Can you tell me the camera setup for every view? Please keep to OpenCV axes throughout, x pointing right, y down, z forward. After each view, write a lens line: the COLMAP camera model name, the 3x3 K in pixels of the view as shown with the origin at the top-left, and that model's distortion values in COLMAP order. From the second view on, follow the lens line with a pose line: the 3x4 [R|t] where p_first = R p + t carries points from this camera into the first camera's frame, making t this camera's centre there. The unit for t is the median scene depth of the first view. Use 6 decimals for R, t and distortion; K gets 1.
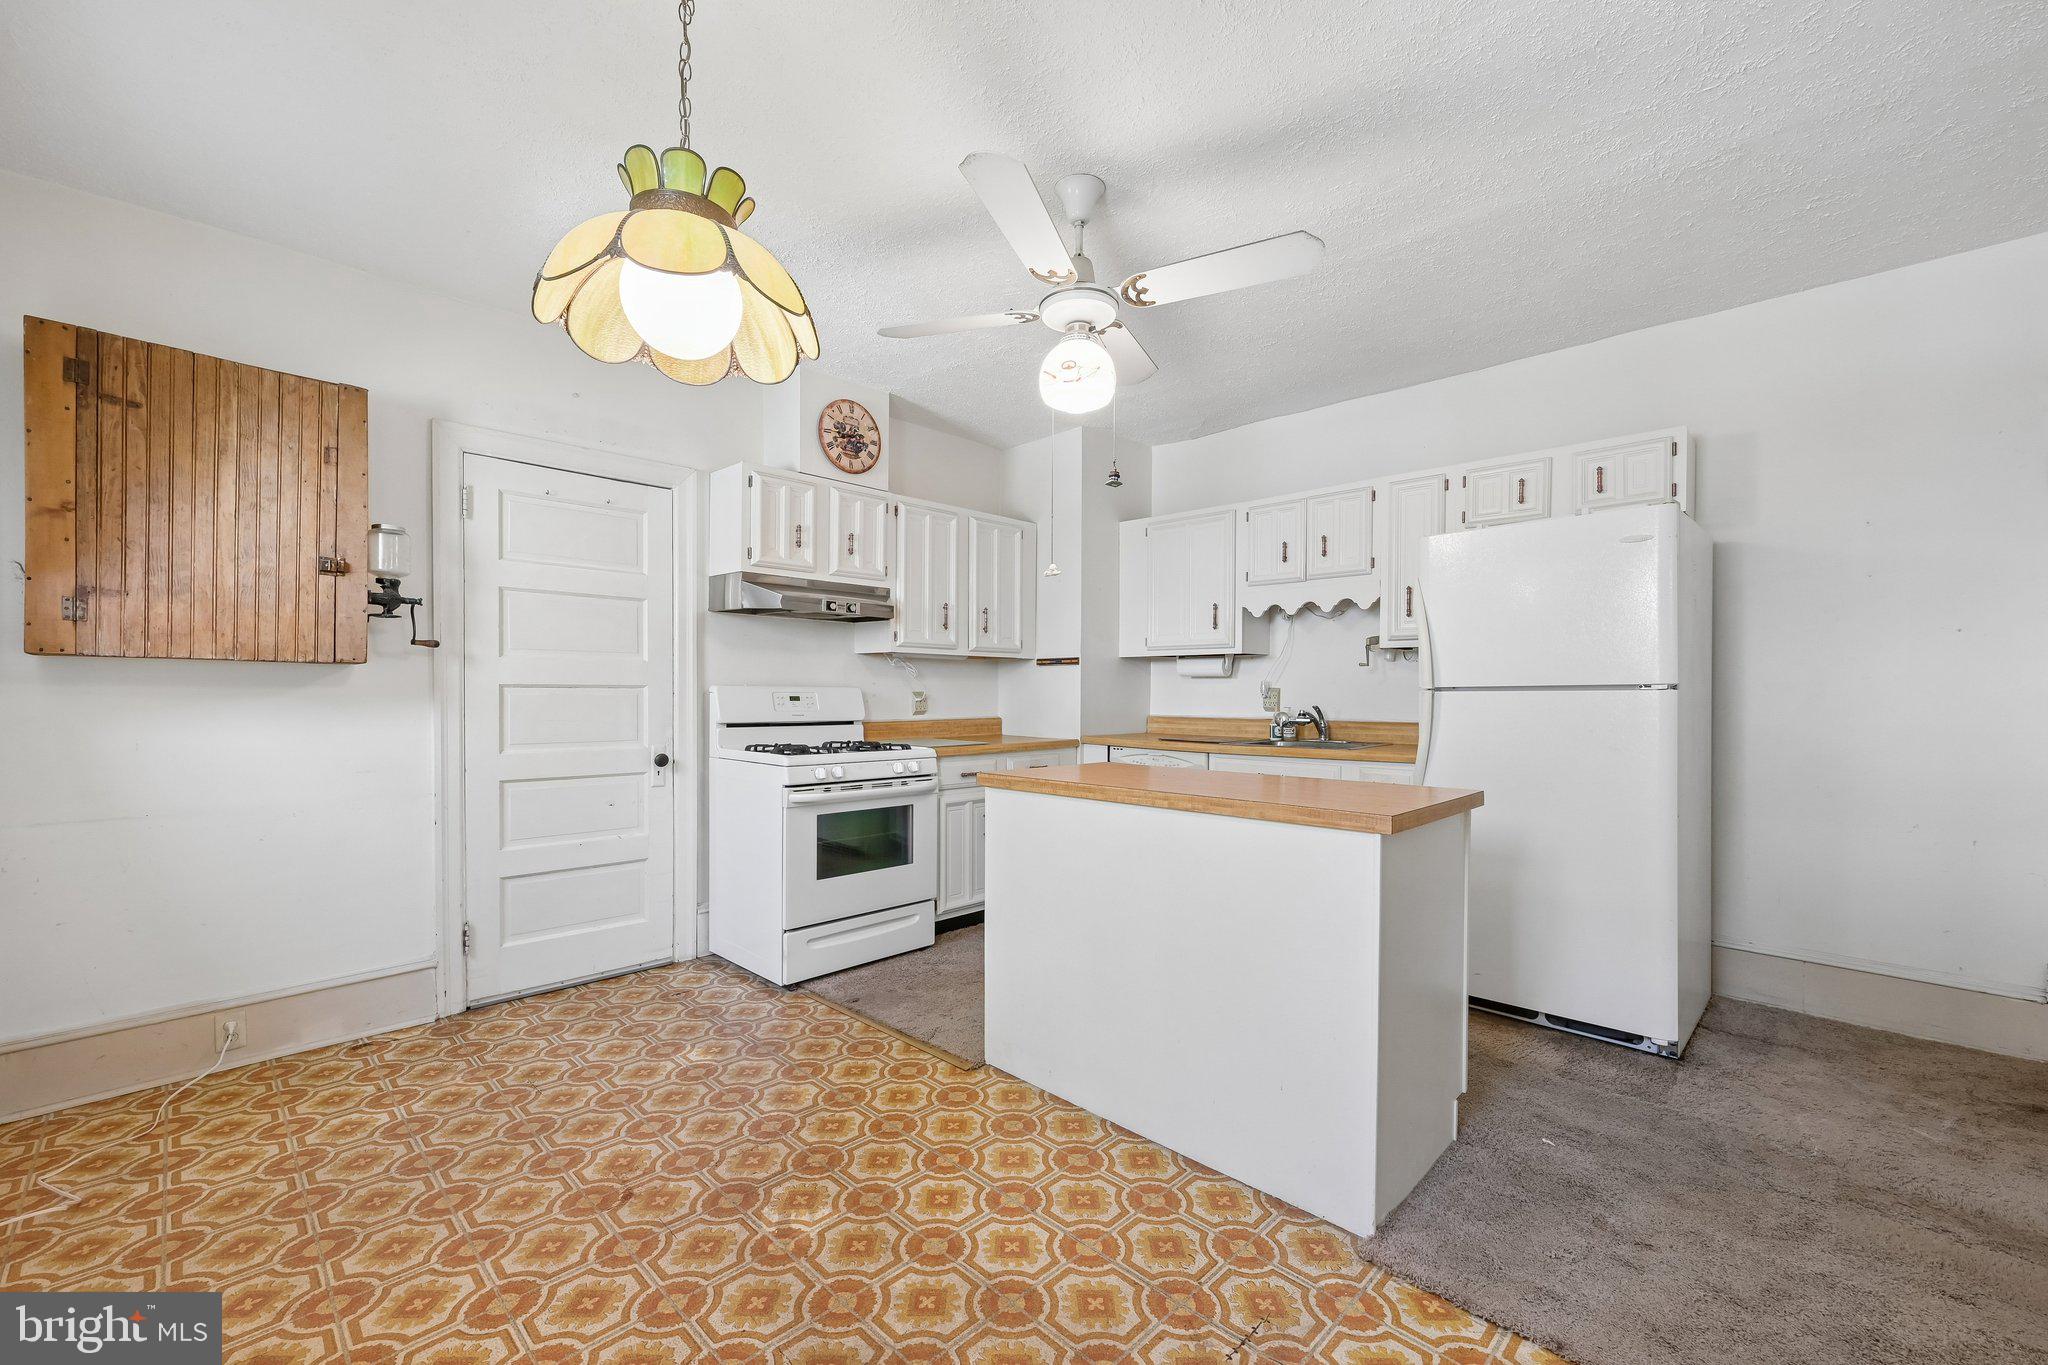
lens RADIAL K [[831.2, 0, 1020.0], [0, 831.2, 706.2], [0, 0, 1]] dist [-0.001469, 0.000029]
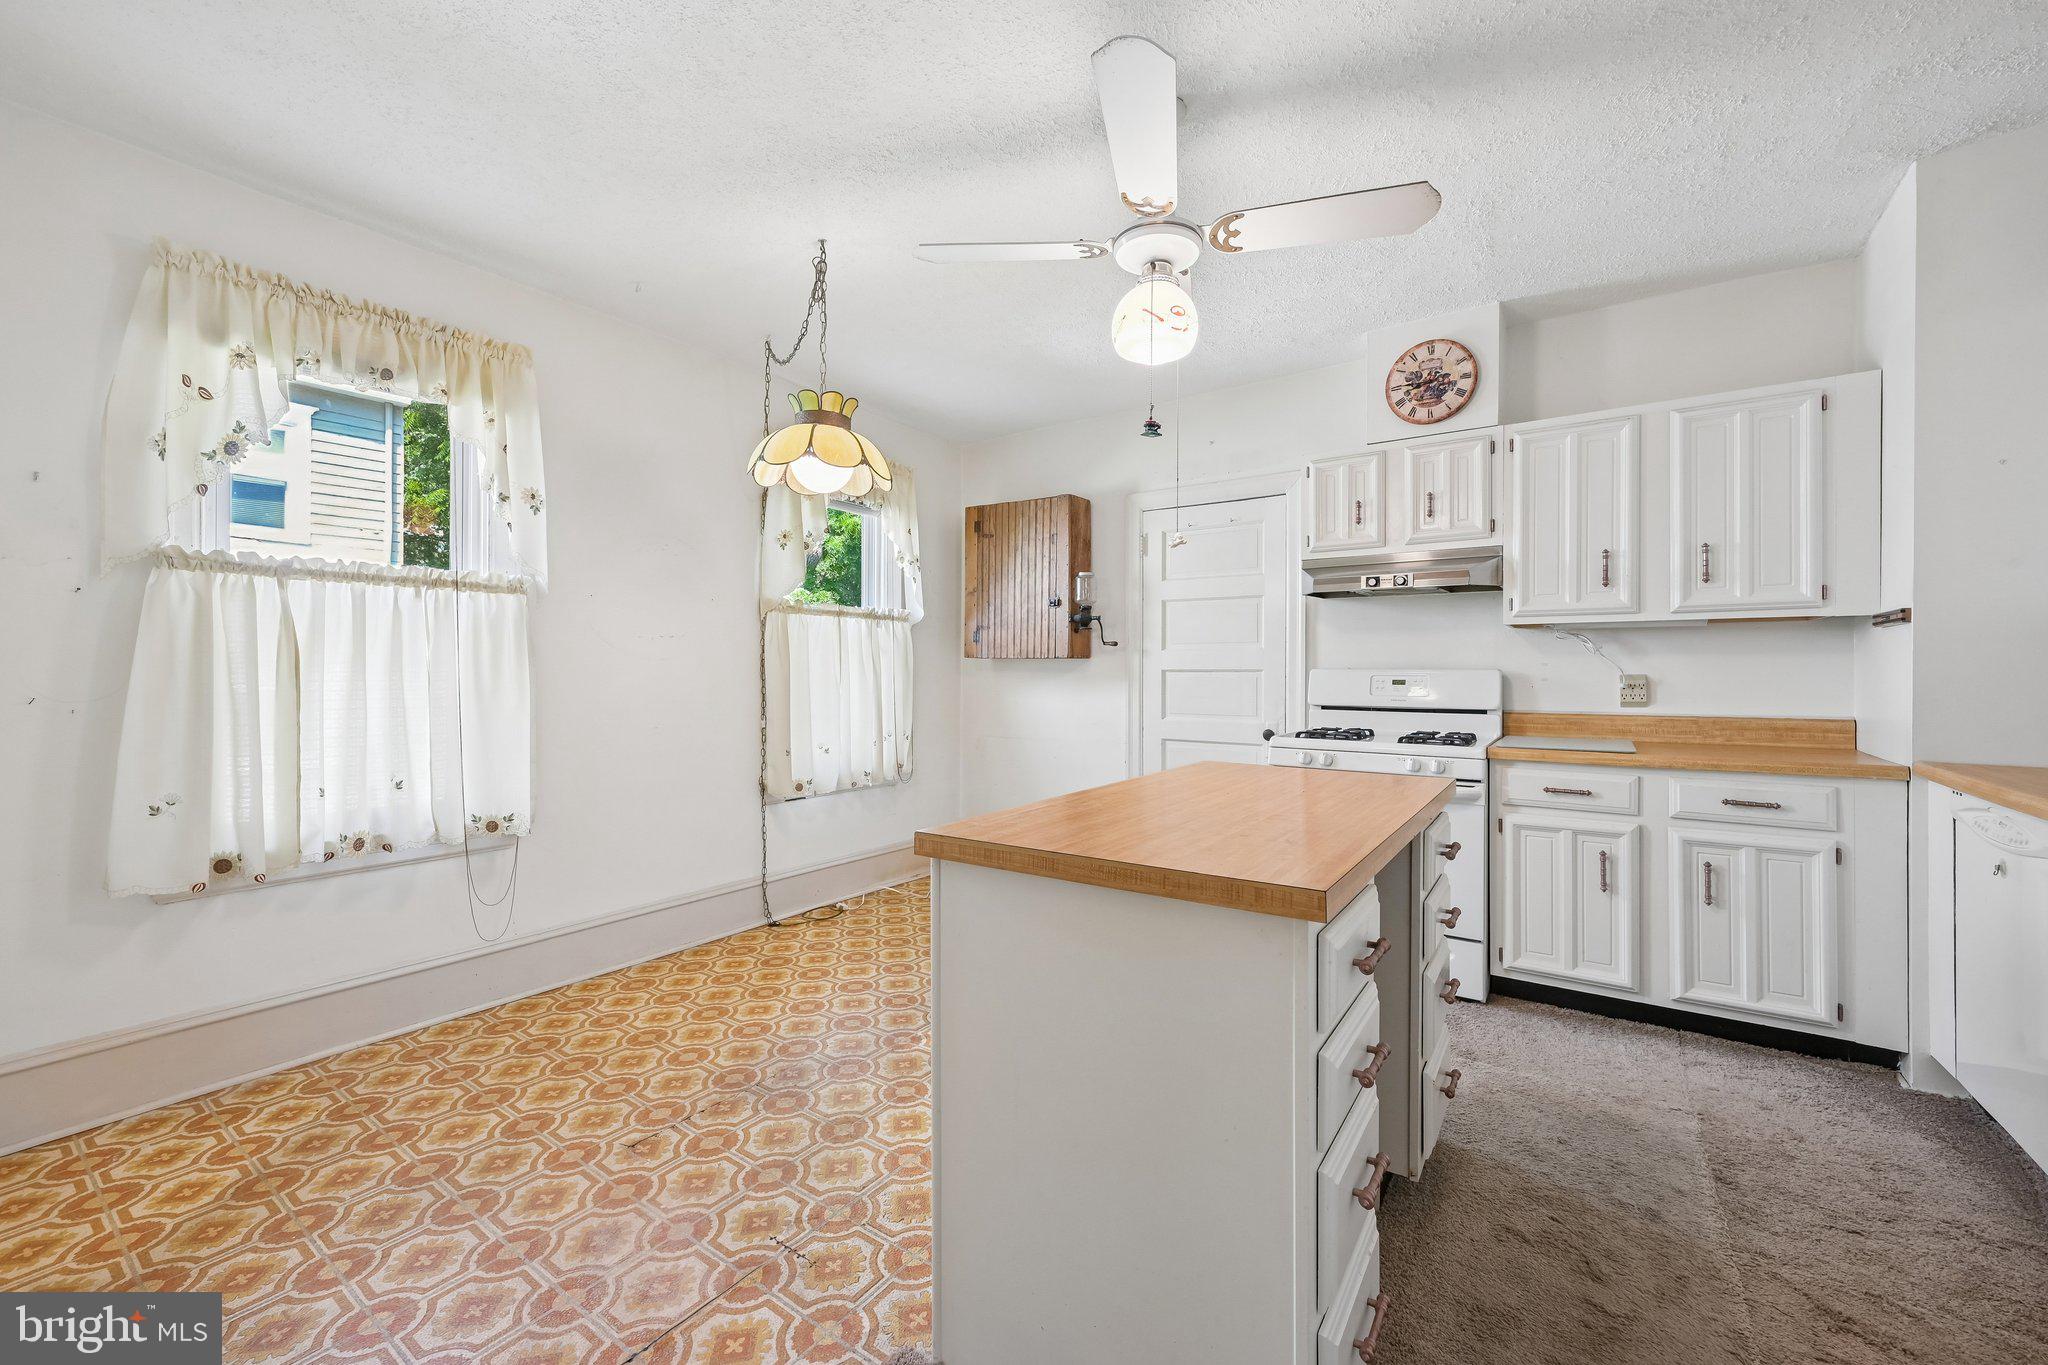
lens RADIAL K [[806.8, 0, 1018.8], [0, 806.8, 672.9], [0, 0, 1]] dist [0.000179, 0.000236]
pose [[0.172538, -0.001703, -0.985001, 0.818130], [-0.016657, 0.999850, -0.004646, -0.011967], [0.984862, 0.017209, 0.172483, 0.640836]]
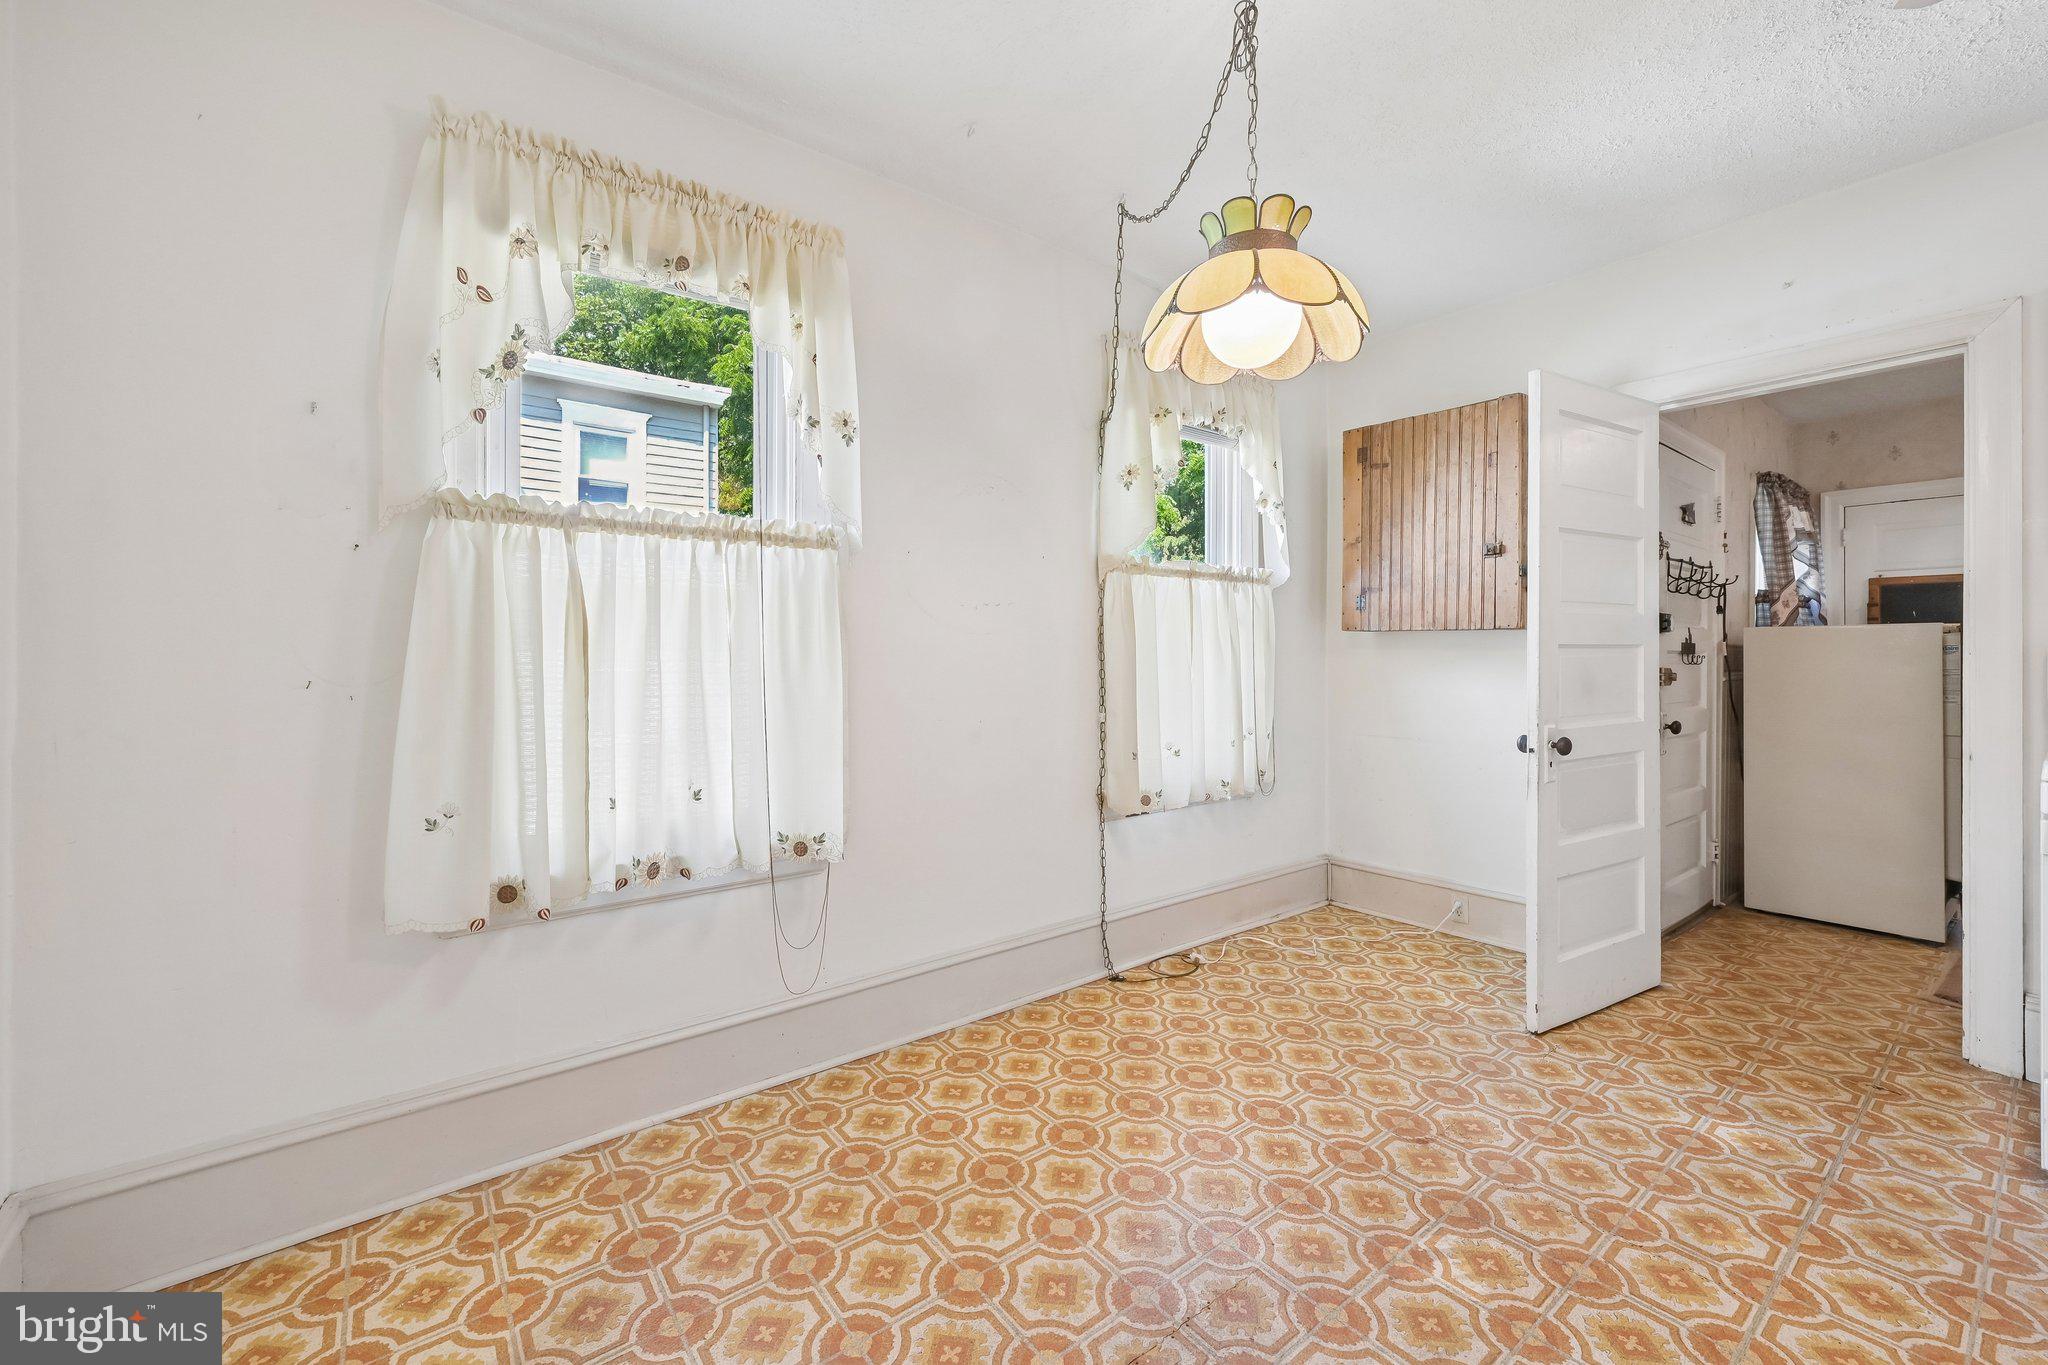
lens RADIAL K [[820.4, 0, 1021.3], [0, 820.4, 652.6], [0, 0, 1]] dist [0.003232, 0.000064]
pose [[-0.126879, -0.004848, -0.991906, 0.452562], [-0.014542, 0.999890, -0.003027, -0.004043], [0.991812, 0.014041, -0.126936, 0.470527]]
